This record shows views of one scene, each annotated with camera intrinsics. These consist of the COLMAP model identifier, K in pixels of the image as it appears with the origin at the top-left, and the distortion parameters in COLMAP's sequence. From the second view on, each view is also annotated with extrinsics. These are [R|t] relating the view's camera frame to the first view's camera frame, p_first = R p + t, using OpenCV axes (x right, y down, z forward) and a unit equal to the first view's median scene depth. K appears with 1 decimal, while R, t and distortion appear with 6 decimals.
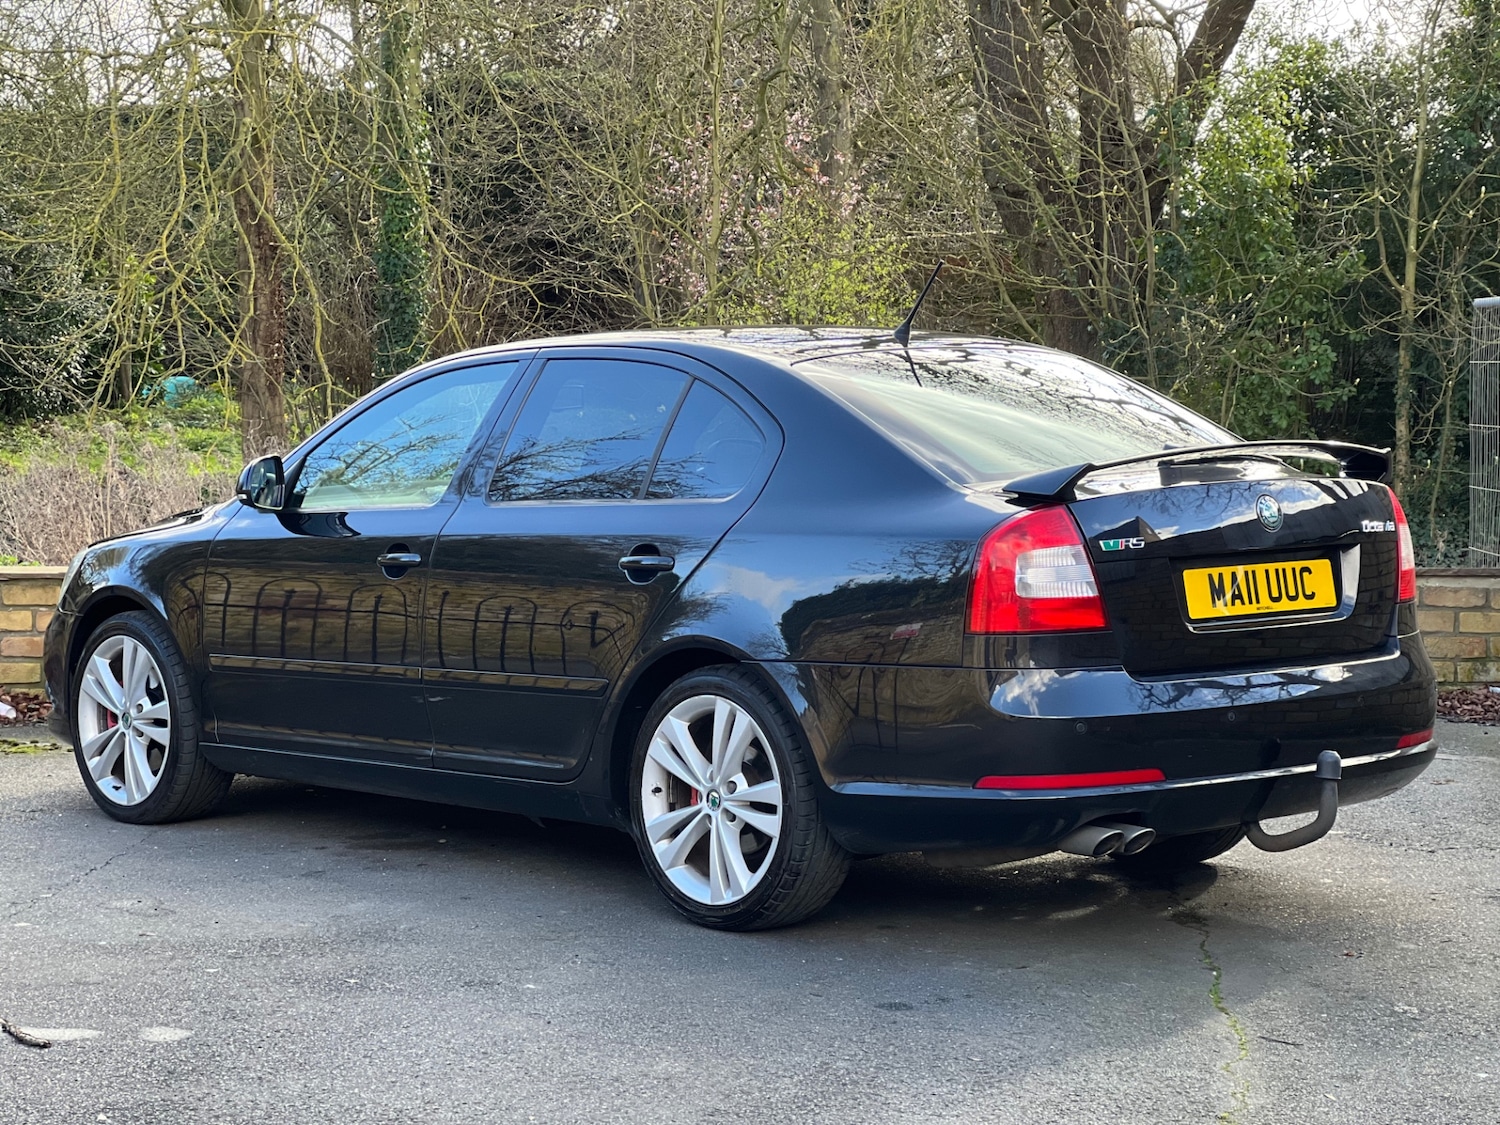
lens RADIAL K [[3353.6, 0, 740.6], [0, 3353.6, 560.1], [0, 0, 1]] dist [0.153571, 1.278596]
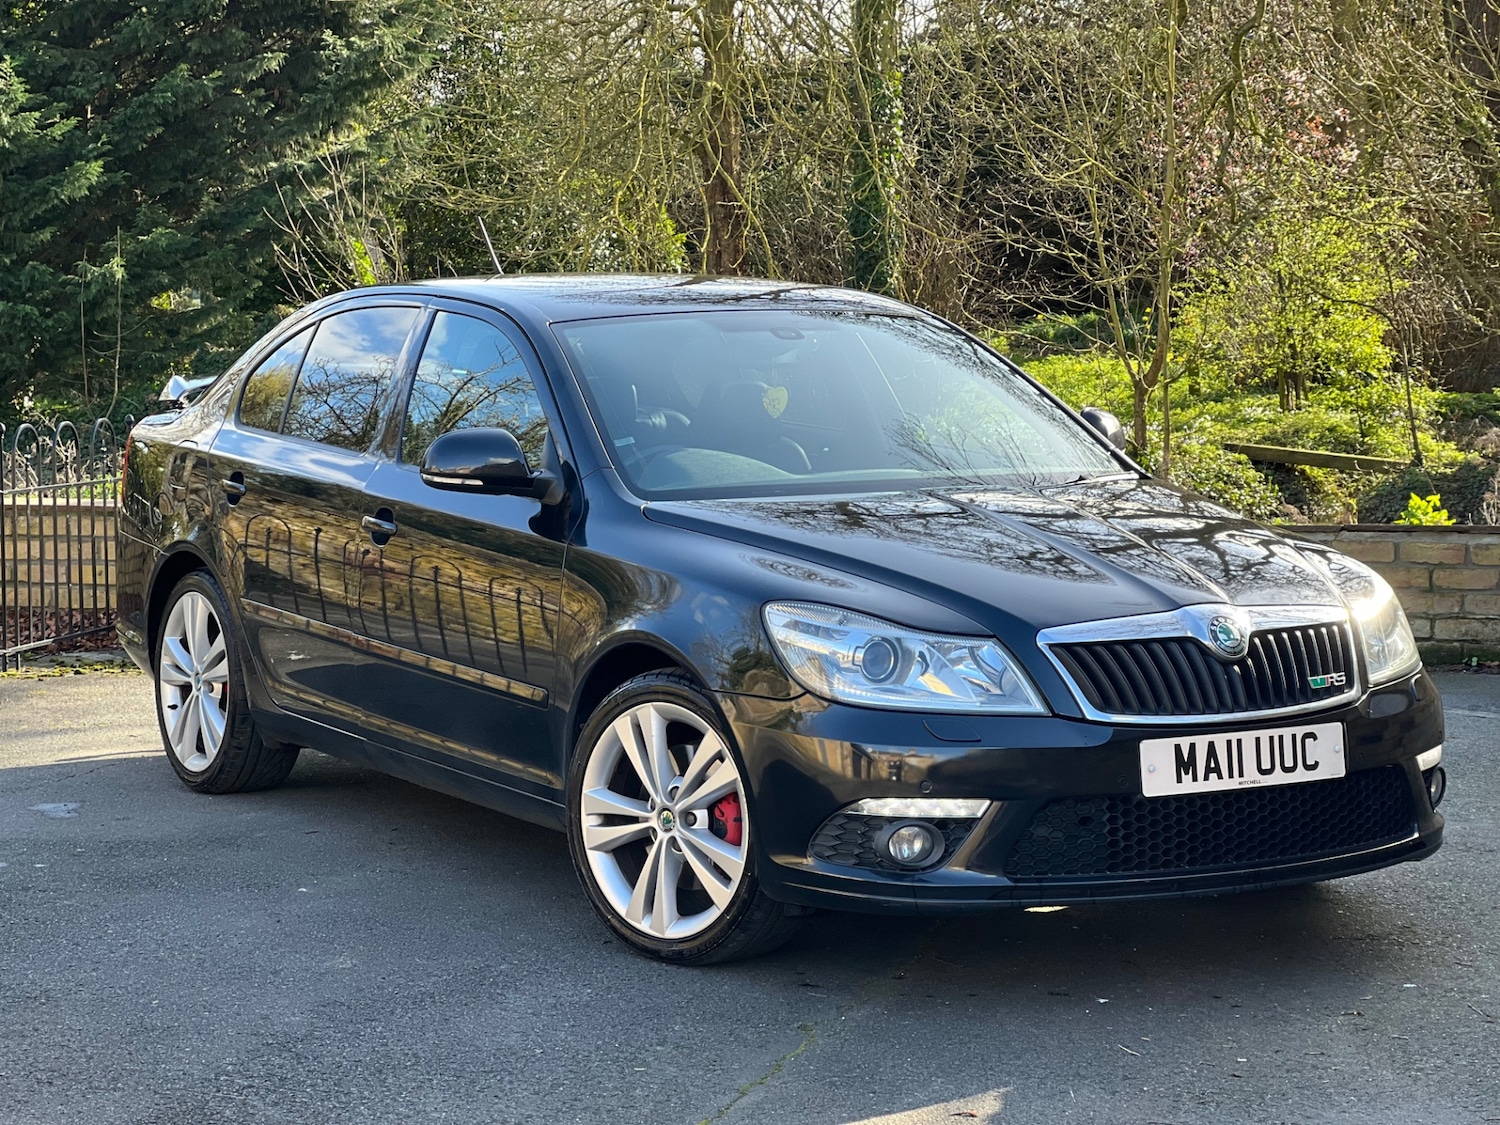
lens RADIAL K [[3363.2, 0, 751.9], [0, 3363.2, 560.5], [0, 0, 1]] dist [0.088473, 2.081762]
pose [[0.982473, 0.020074, -0.185318, 0.059416], [-0.017952, 0.999753, 0.013119, 0.001249], [0.185536, -0.009563, 0.982591, -0.005313]]
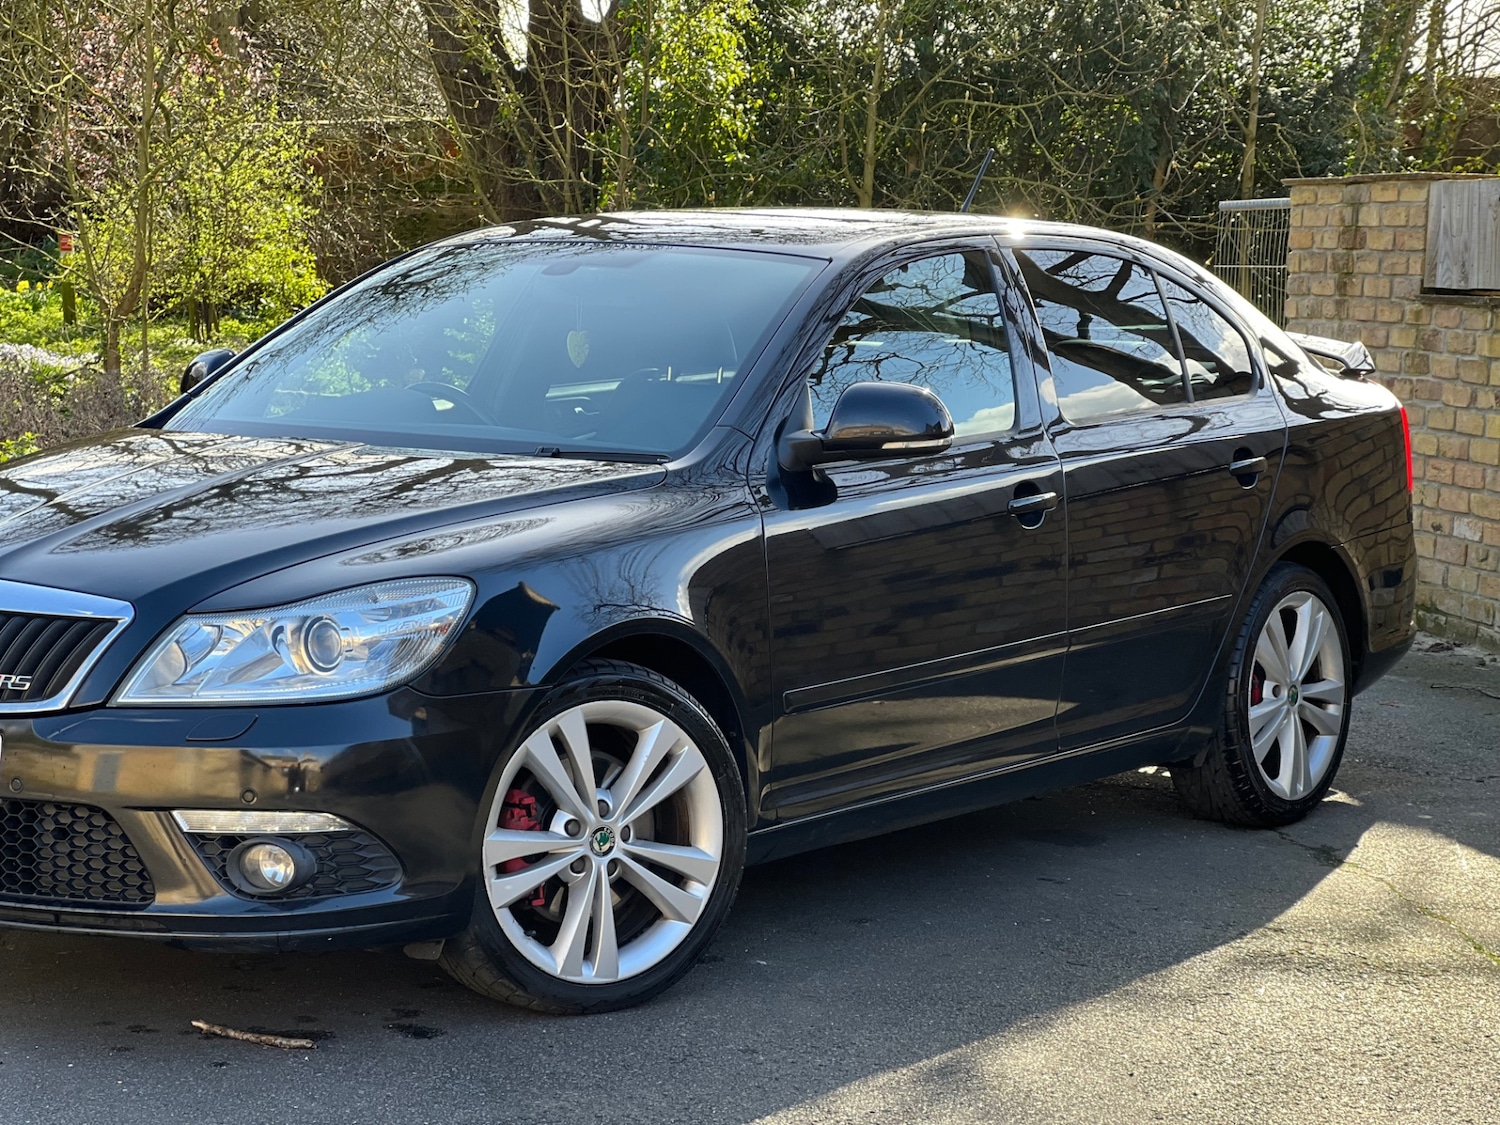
lens RADIAL K [[3374.2, 0, 762.1], [0, 3374.2, 566.8], [0, 0, 1]] dist [0.056370, 3.030264]
pose [[0.974078, -0.000483, 0.226210, -0.056474], [-0.006756, 0.999490, 0.031226, -0.000600], [-0.226110, -0.031945, 0.973578, 0.033054]]
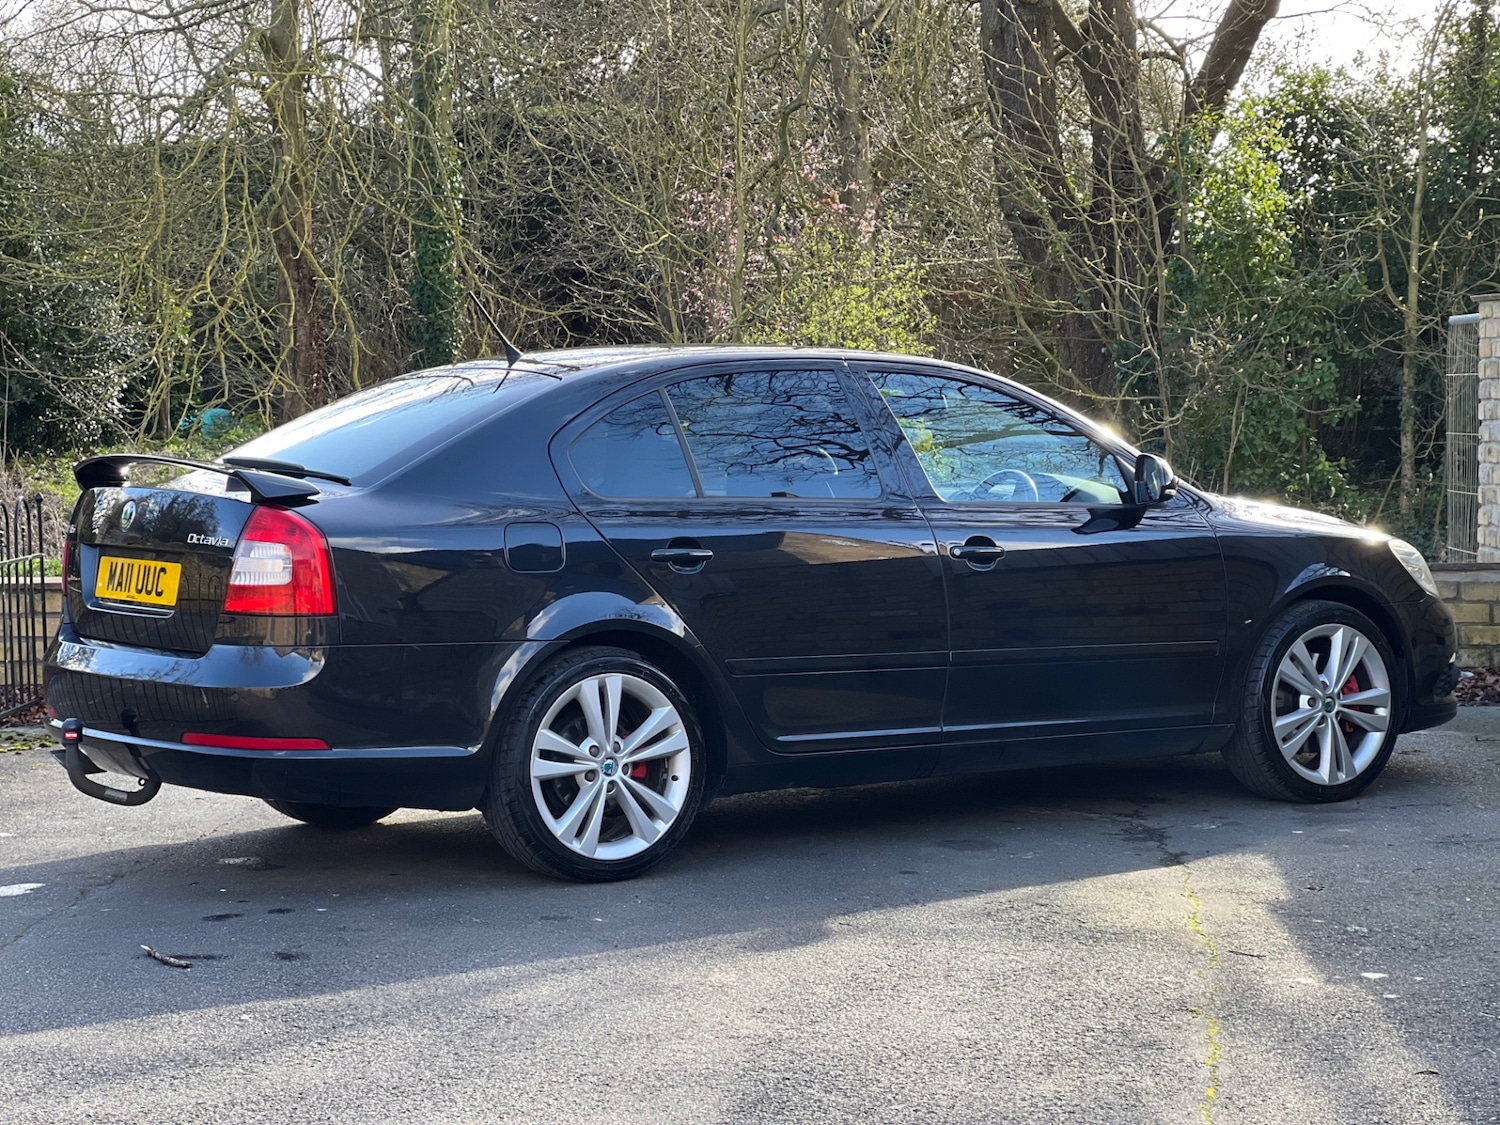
lens RADIAL K [[3362.3, 0, 763.5], [0, 3362.3, 558.6], [0, 0, 1]] dist [0.064115, 2.492102]
pose [[0.999940, -0.010934, -0.000356, -0.000934], [0.010931, 0.999902, -0.008802, 0.003027], [0.000452, 0.008797, 0.999961, -0.033145]]
